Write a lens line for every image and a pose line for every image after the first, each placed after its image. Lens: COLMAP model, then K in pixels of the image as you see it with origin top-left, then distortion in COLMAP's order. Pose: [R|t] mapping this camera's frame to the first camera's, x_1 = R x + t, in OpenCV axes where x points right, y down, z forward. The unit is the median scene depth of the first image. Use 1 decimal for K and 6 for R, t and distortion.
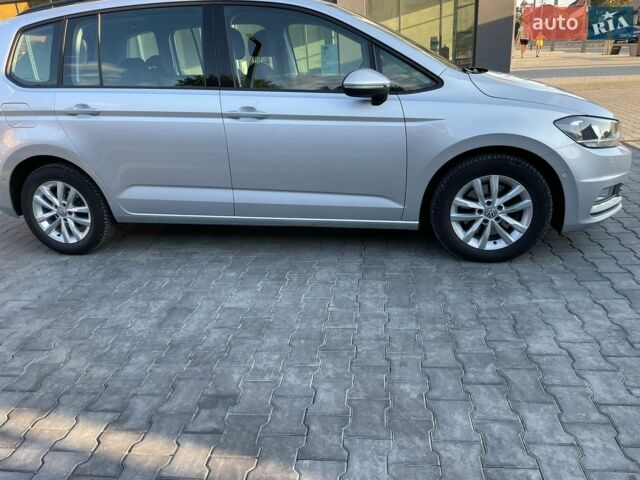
lens RADIAL K [[476.3, 0, 320.1], [0, 476.3, 240.9], [0, 0, 1]] dist [0.055169, -0.069081]
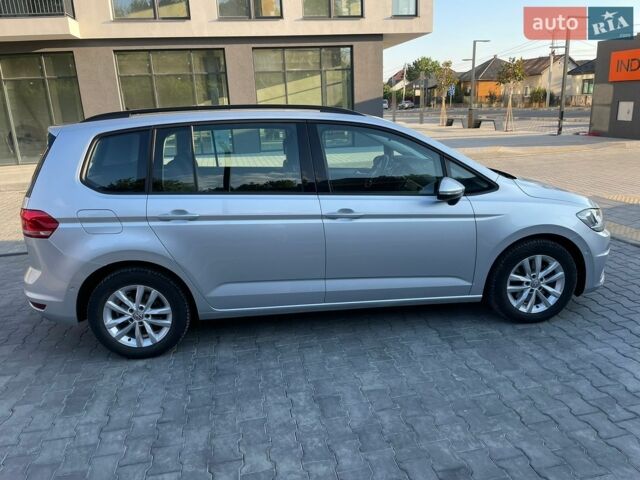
lens RADIAL K [[476.3, 0, 321.6], [0, 476.3, 238.8], [0, 0, 1]] dist [0.055169, -0.069081]
pose [[0.952641, -0.055351, 0.299017, -0.543856], [0.090875, 0.990181, -0.106226, -0.090301], [-0.290201, 0.128369, 0.948317, -0.061559]]
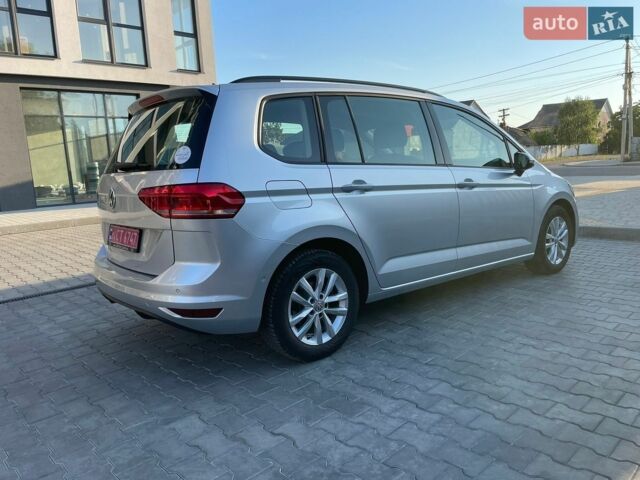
lens RADIAL K [[476.3, 0, 322.3], [0, 476.3, 239.2], [0, 0, 1]] dist [0.055169, -0.069081]
pose [[0.646336, -0.088010, 0.757961, -1.351115], [0.282410, 0.950381, -0.130467, -0.070895], [-0.708869, 0.298381, 0.639120, 0.503155]]
